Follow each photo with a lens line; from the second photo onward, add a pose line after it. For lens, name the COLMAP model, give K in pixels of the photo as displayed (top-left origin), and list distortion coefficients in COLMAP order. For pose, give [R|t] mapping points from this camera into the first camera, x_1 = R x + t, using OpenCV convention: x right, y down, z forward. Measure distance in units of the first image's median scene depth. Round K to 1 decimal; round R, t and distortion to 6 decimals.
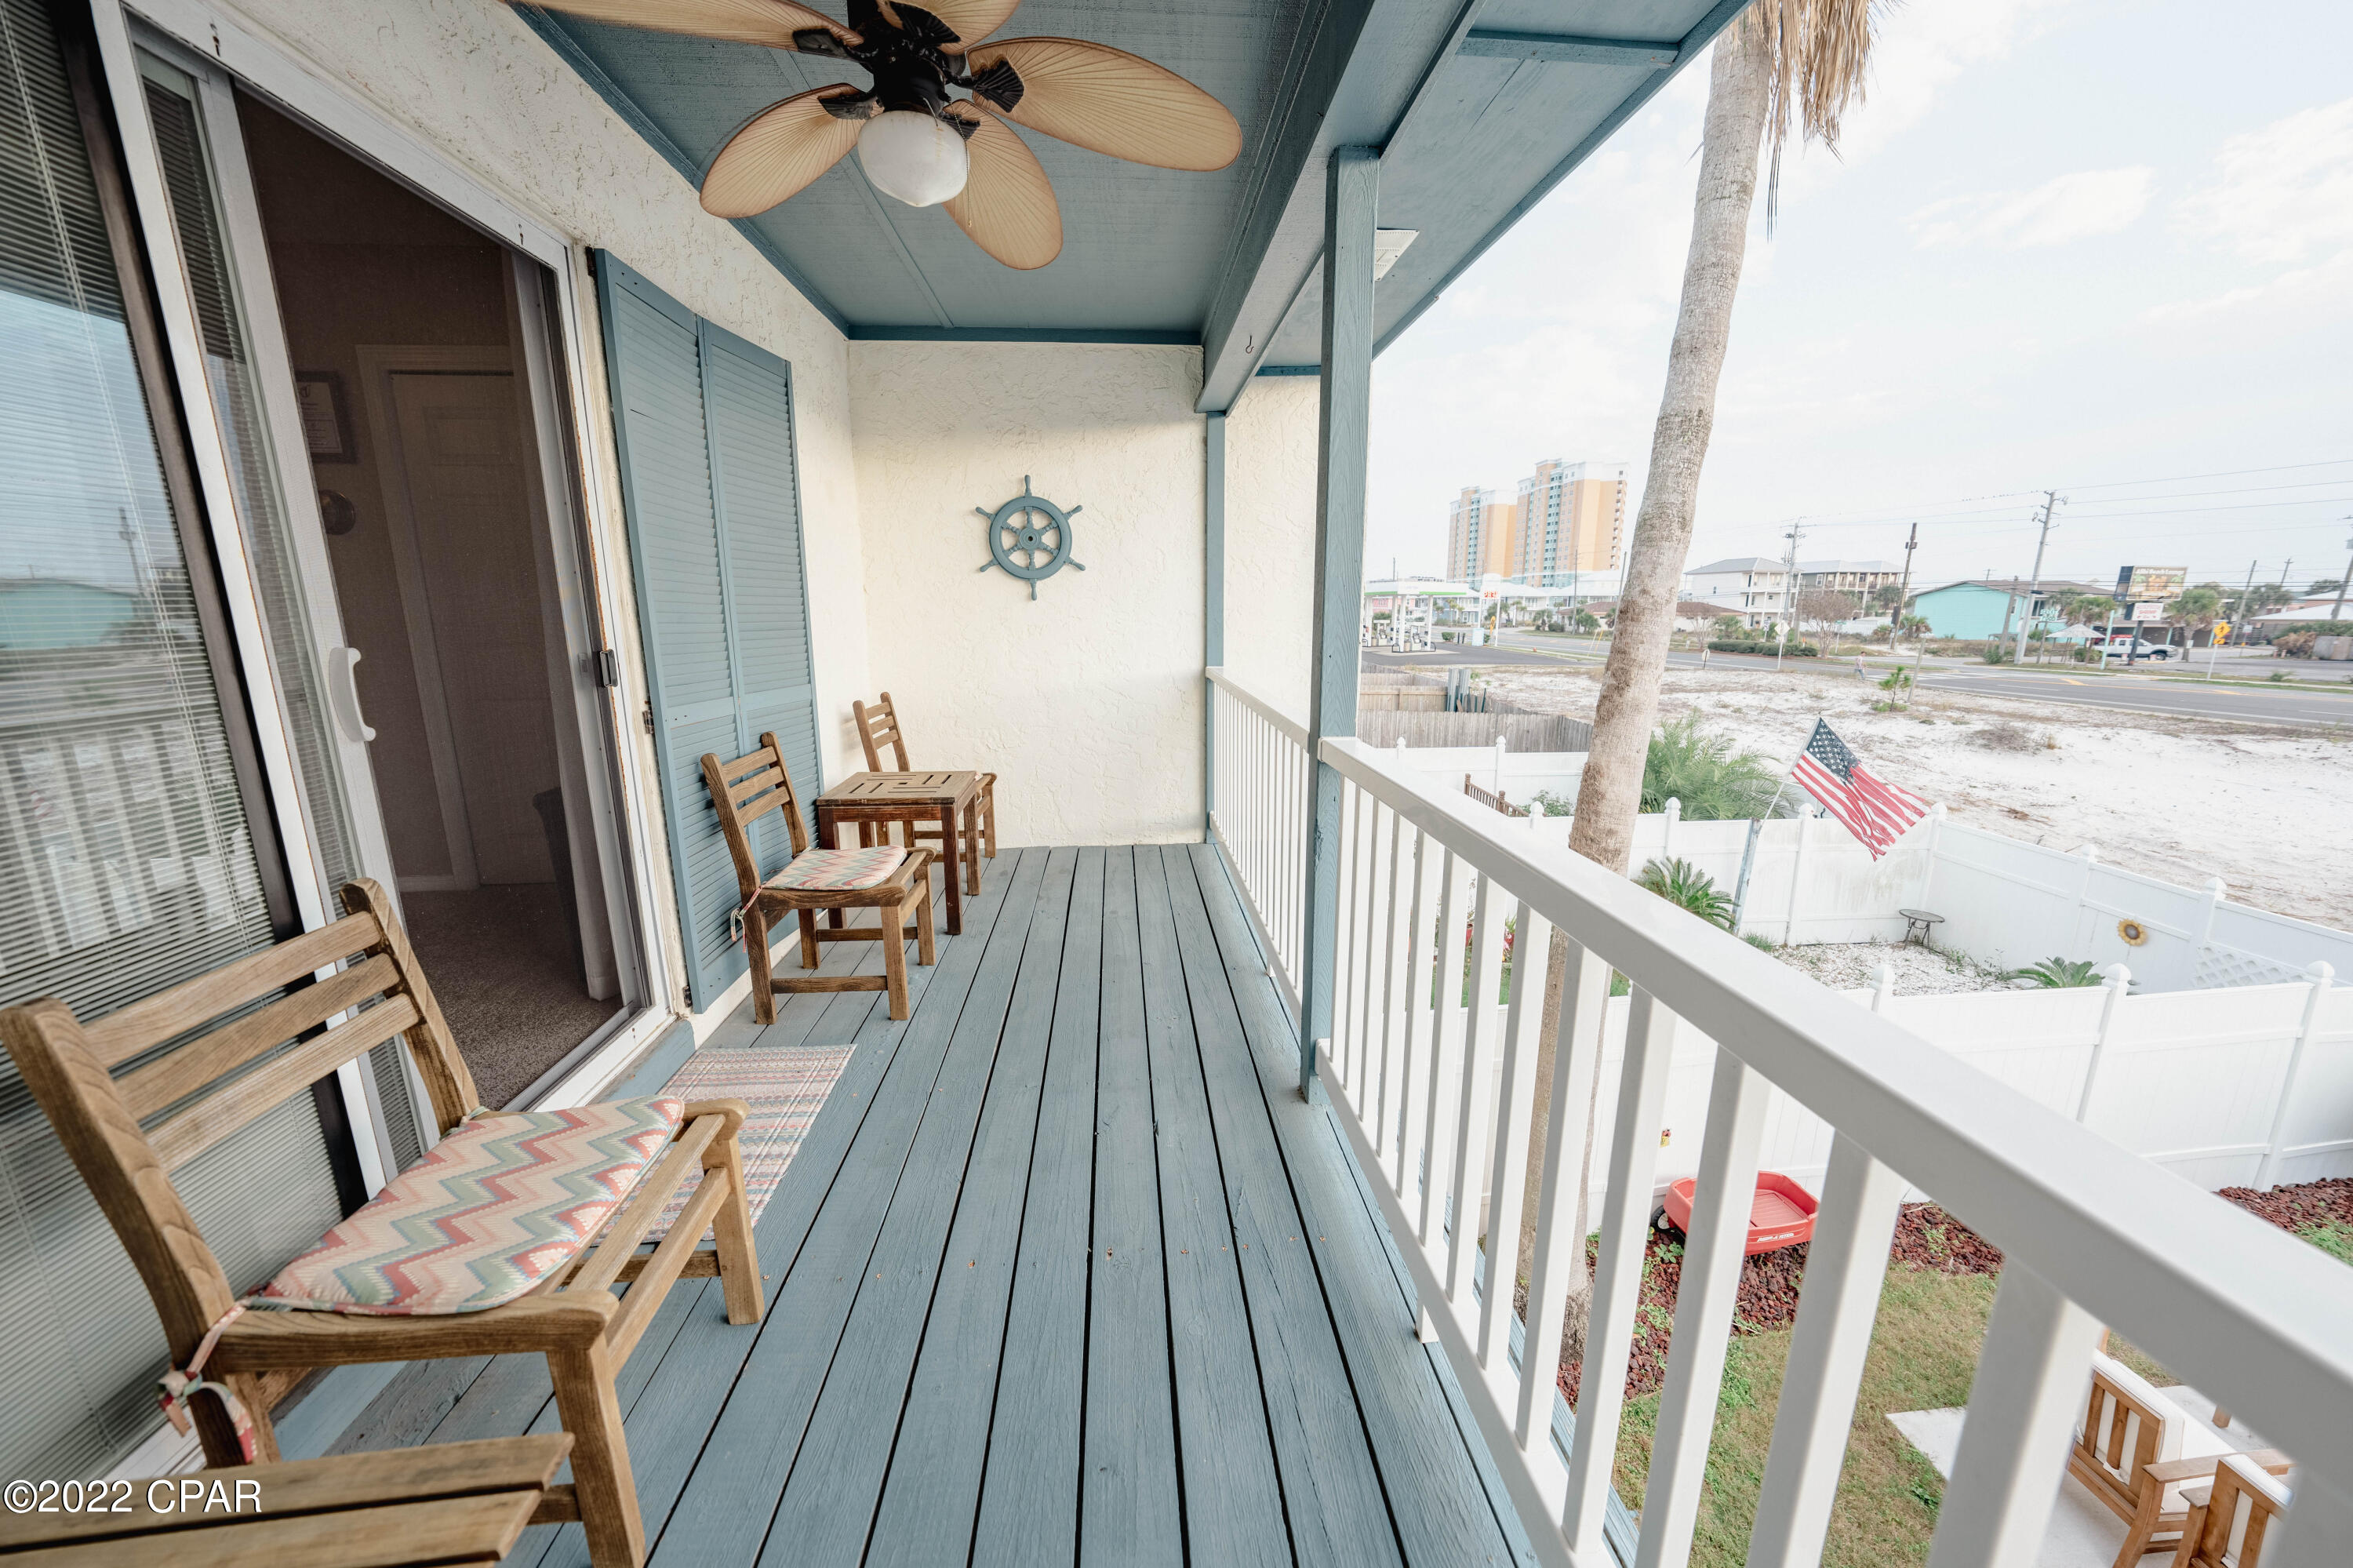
lens RADIAL K [[818.5, 0, 1184.3], [0, 818.5, 777.7], [0, 0, 1]] dist [-0.030243, 0.007533]
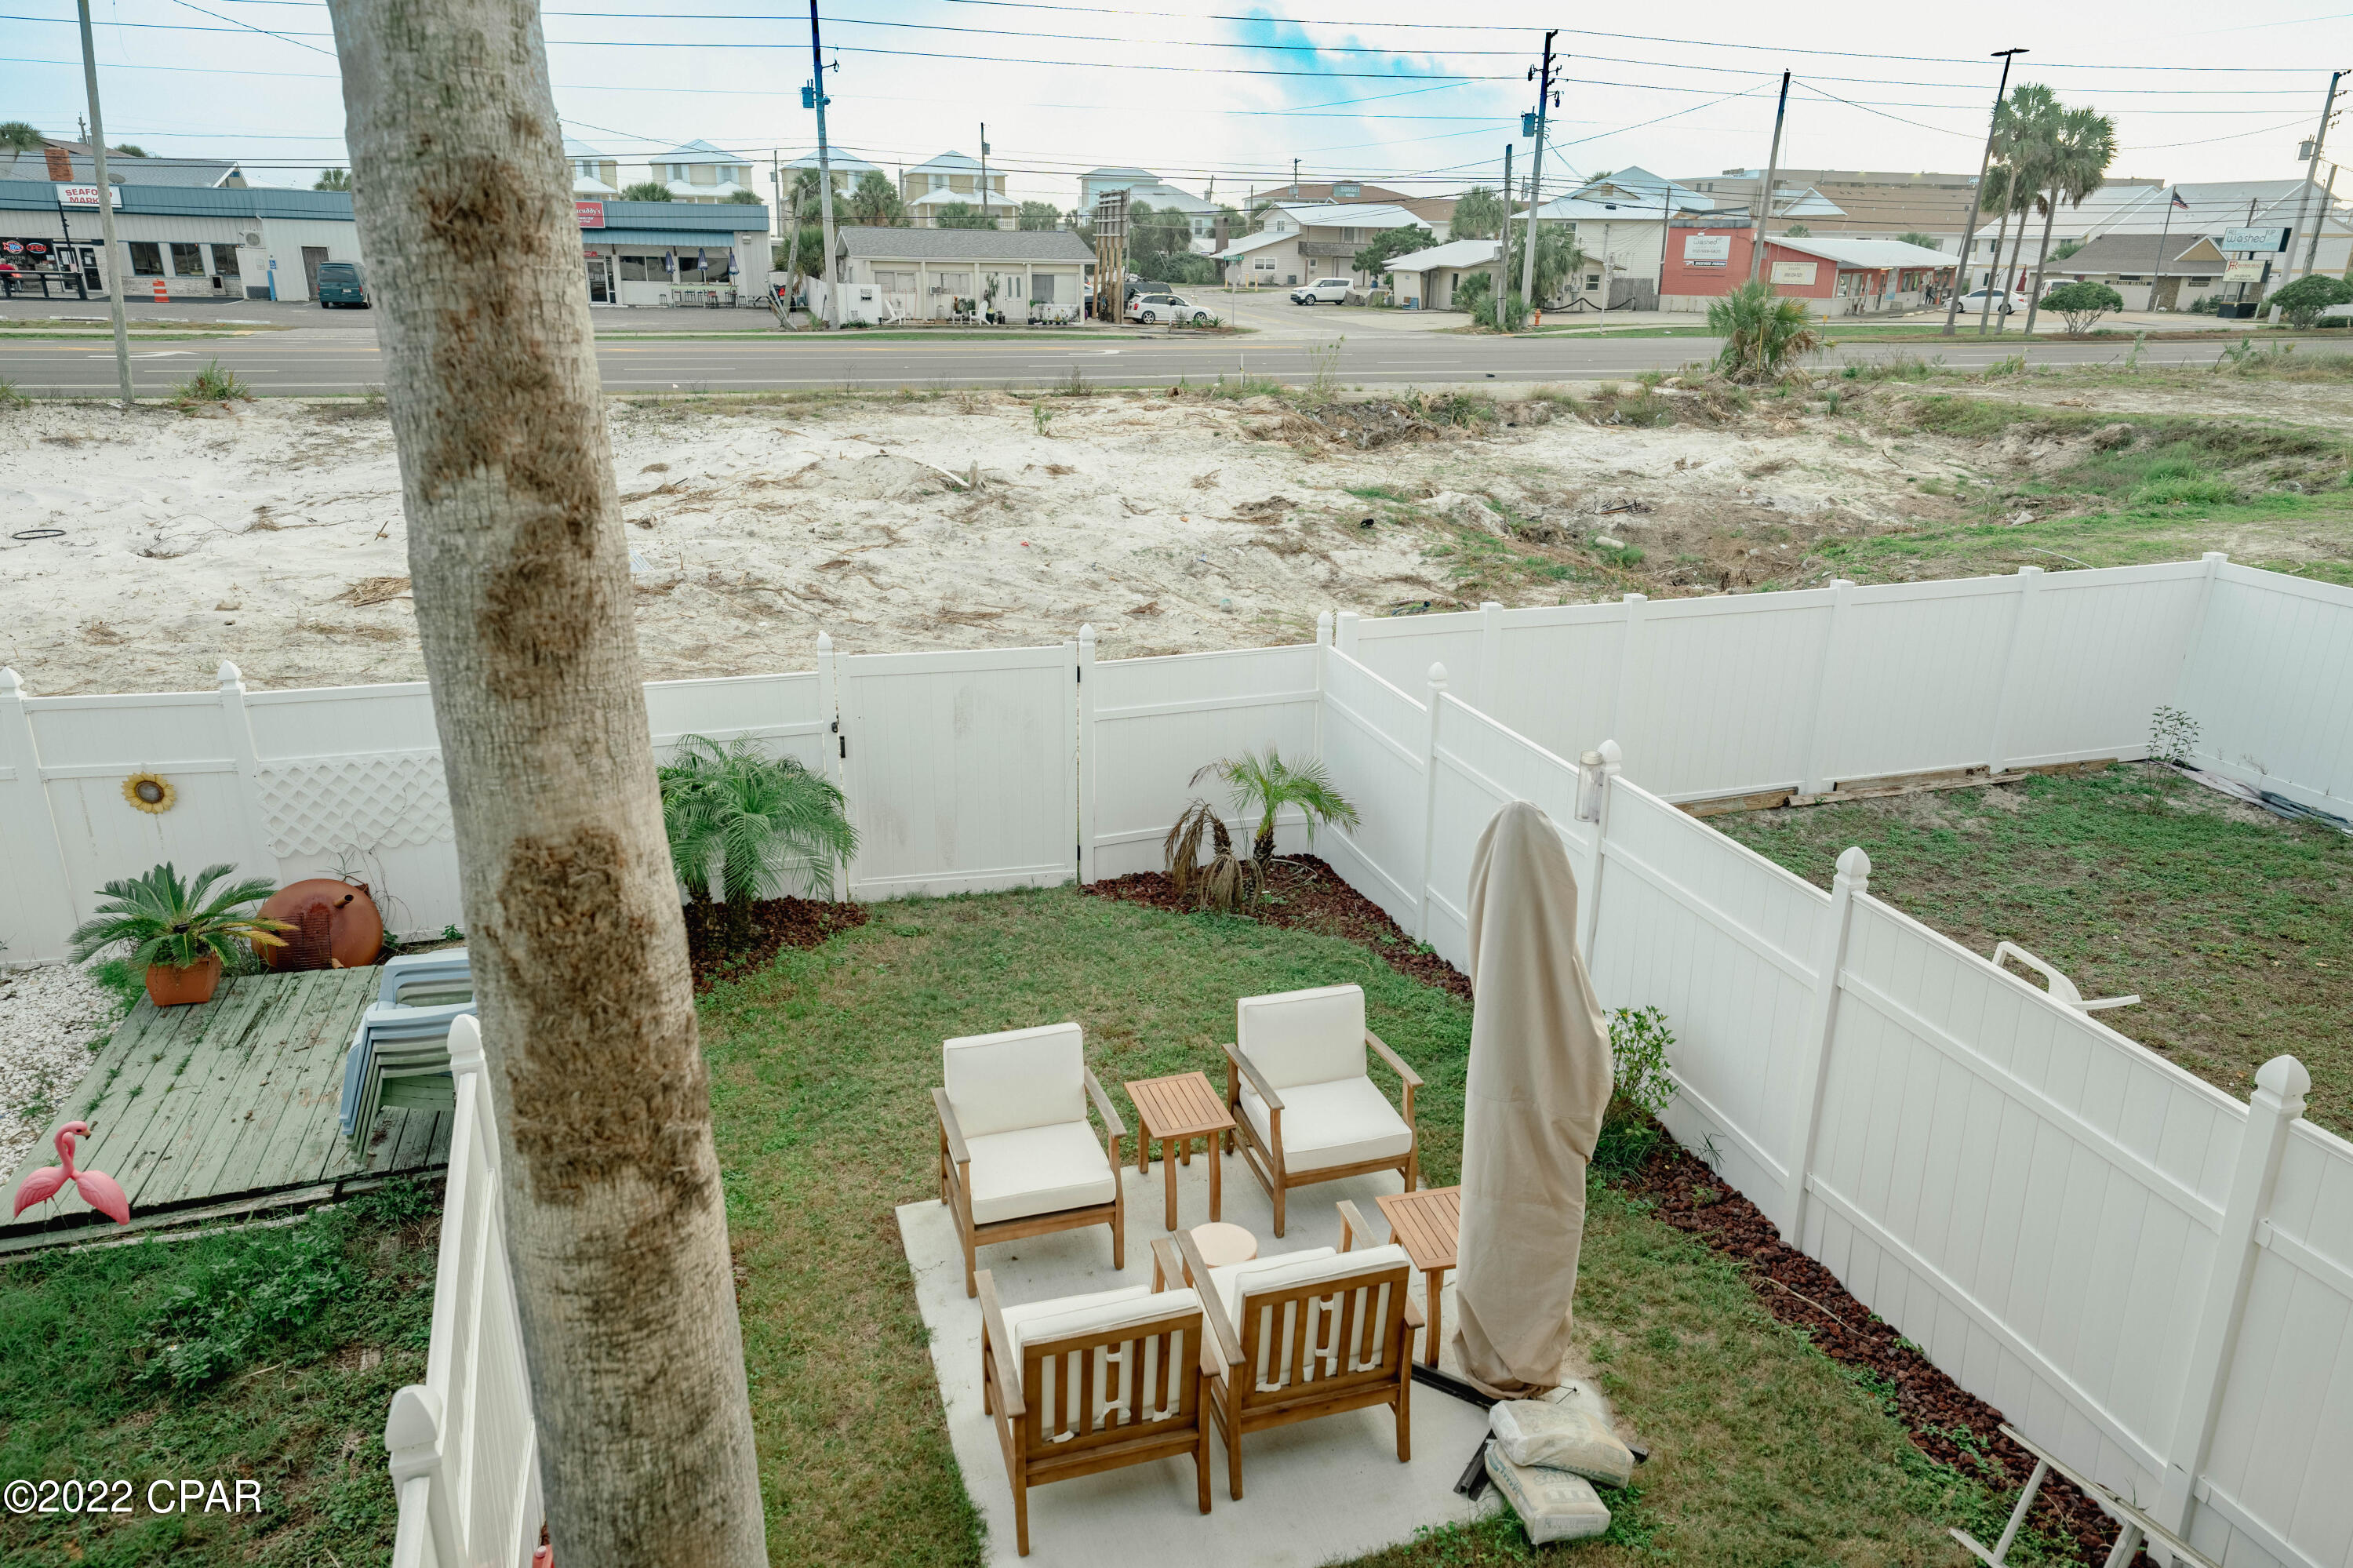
lens RADIAL K [[1523.9, 0, 1176.5], [0, 1523.9, 784.0], [0, 0, 1]] dist [0.031544, 0.002030]
pose [[-0.224839, -0.332012, 0.916087, 0.055571], [0.183358, 0.908947, 0.374426, -0.283191], [-0.956989, 0.252158, -0.143489, 1.432605]]
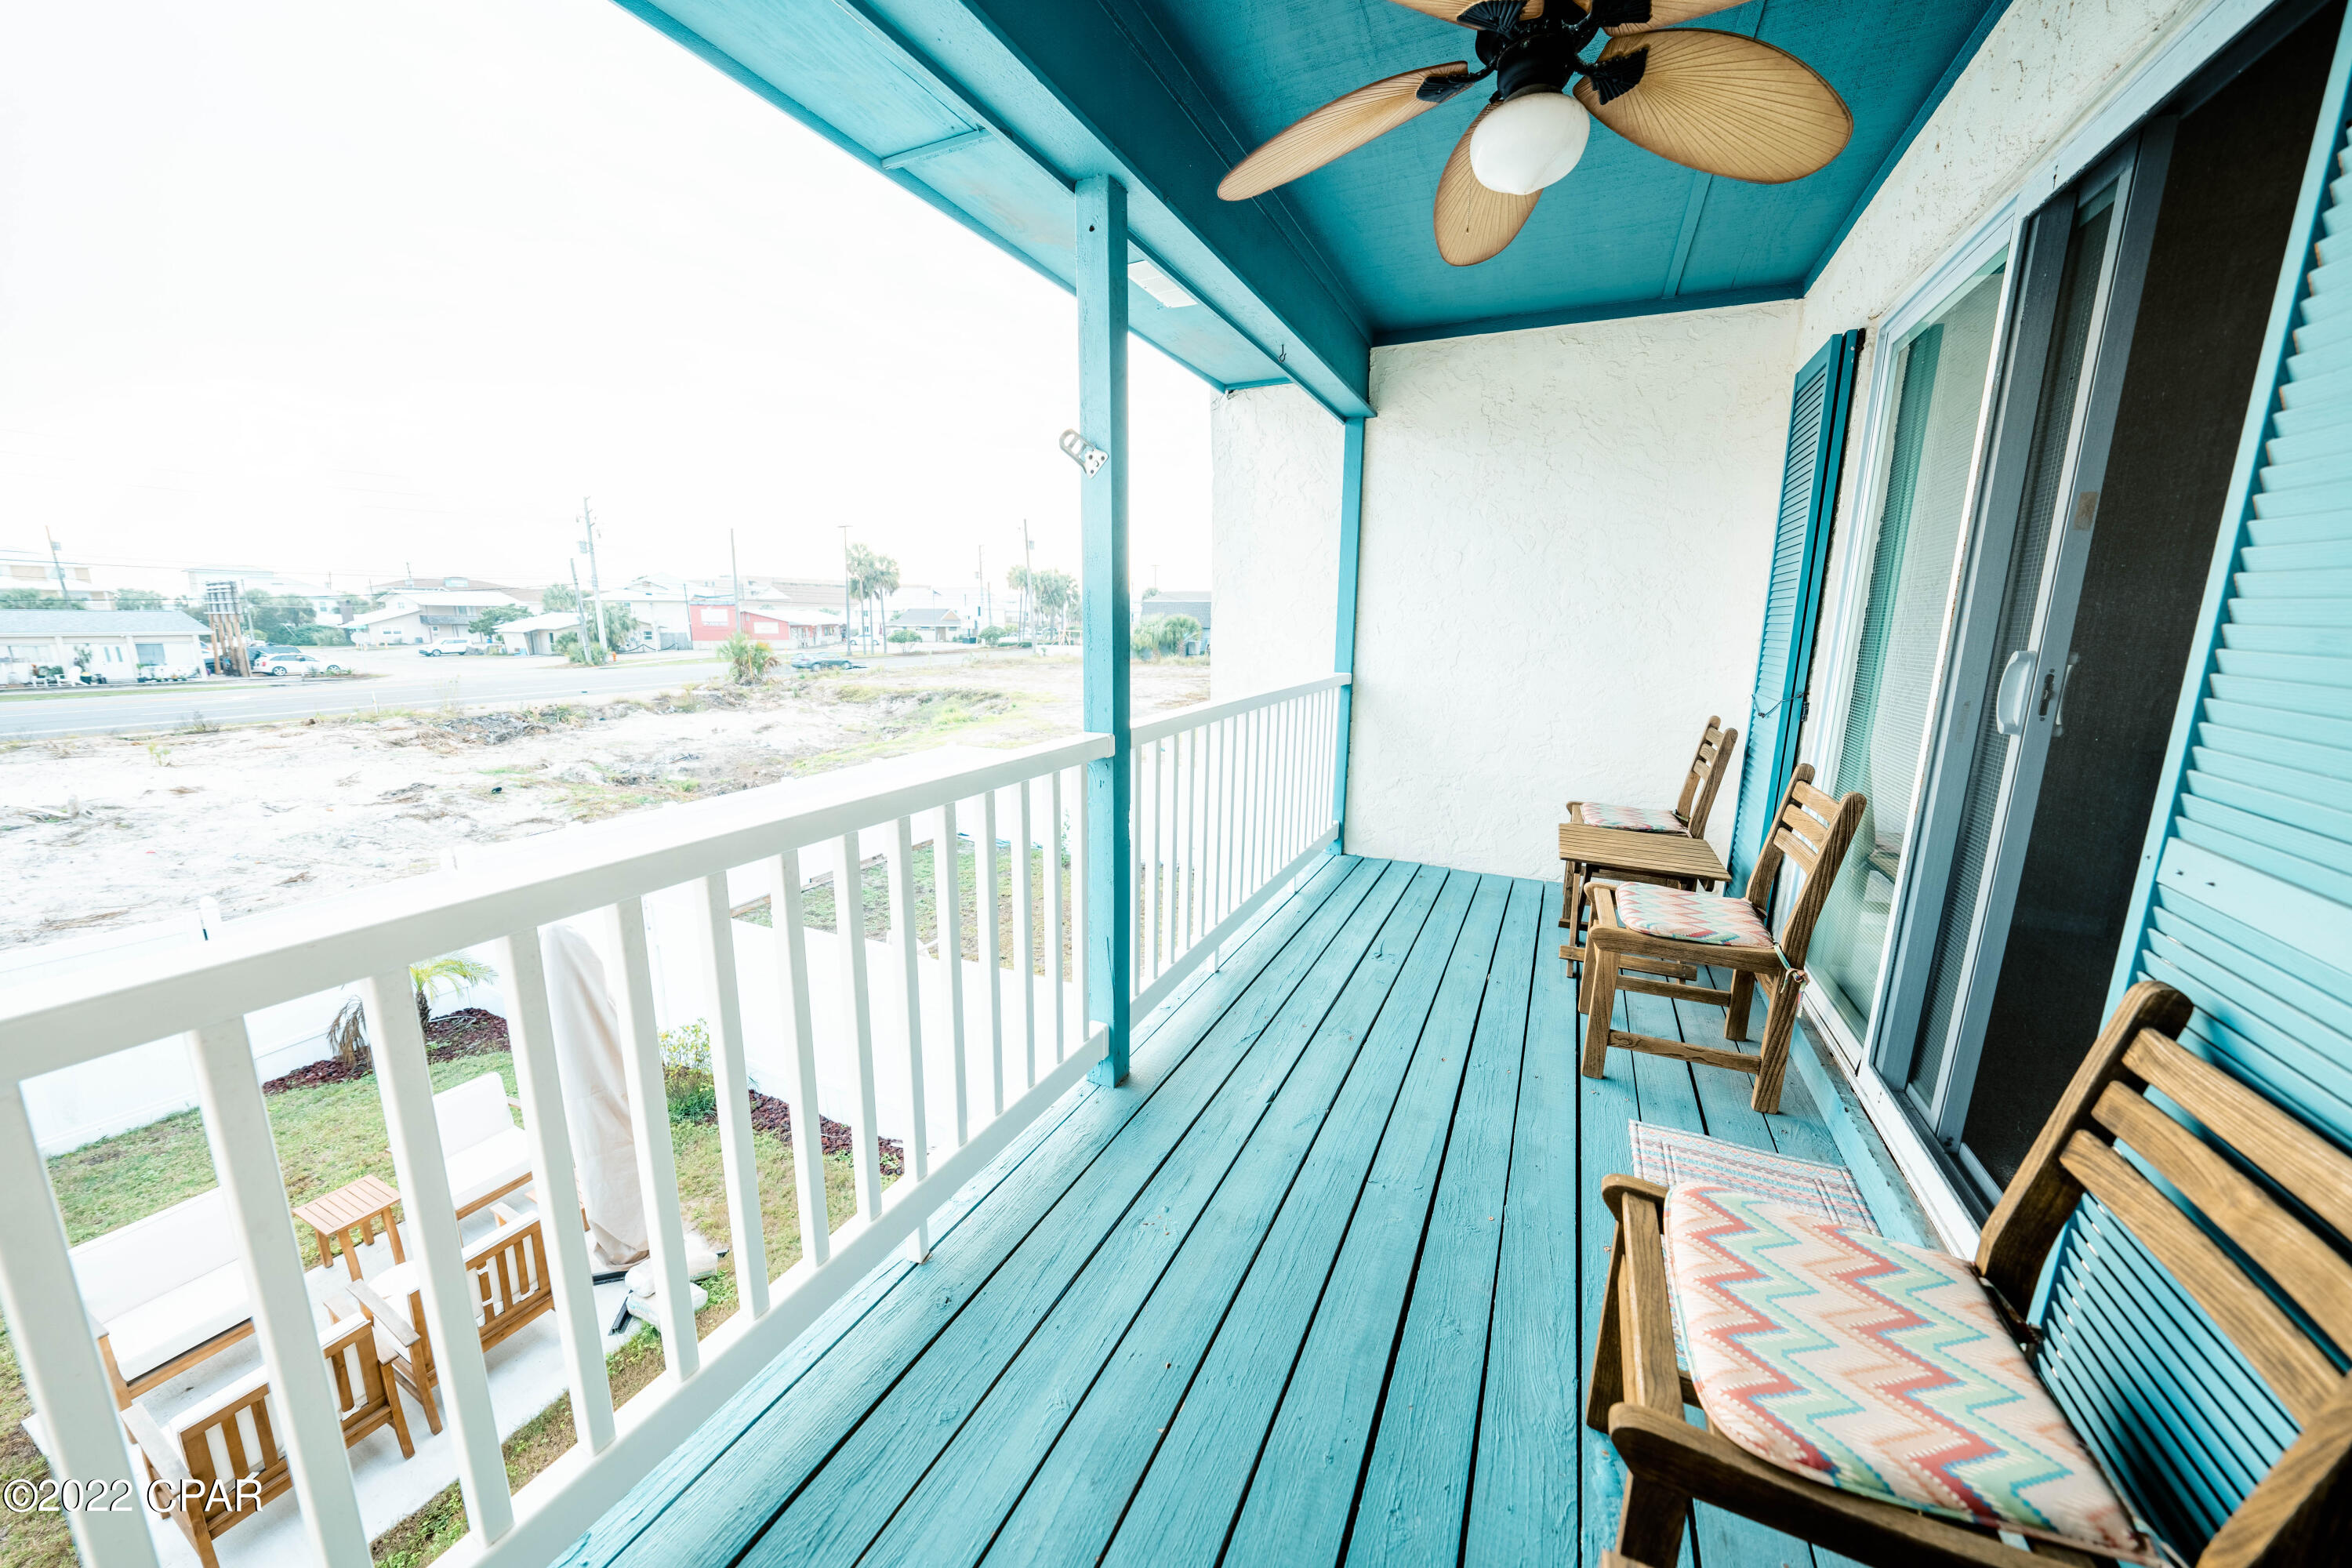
lens RADIAL K [[818.1, 0, 1183.8], [0, 818.1, 777.7], [0, 0, 1]] dist [-0.030243, 0.007533]
pose [[-0.866518, -0.103389, 0.488322, -0.317469], [0.095397, 0.925977, 0.365330, -0.272449], [-0.489946, 0.363149, -0.792512, 1.354771]]
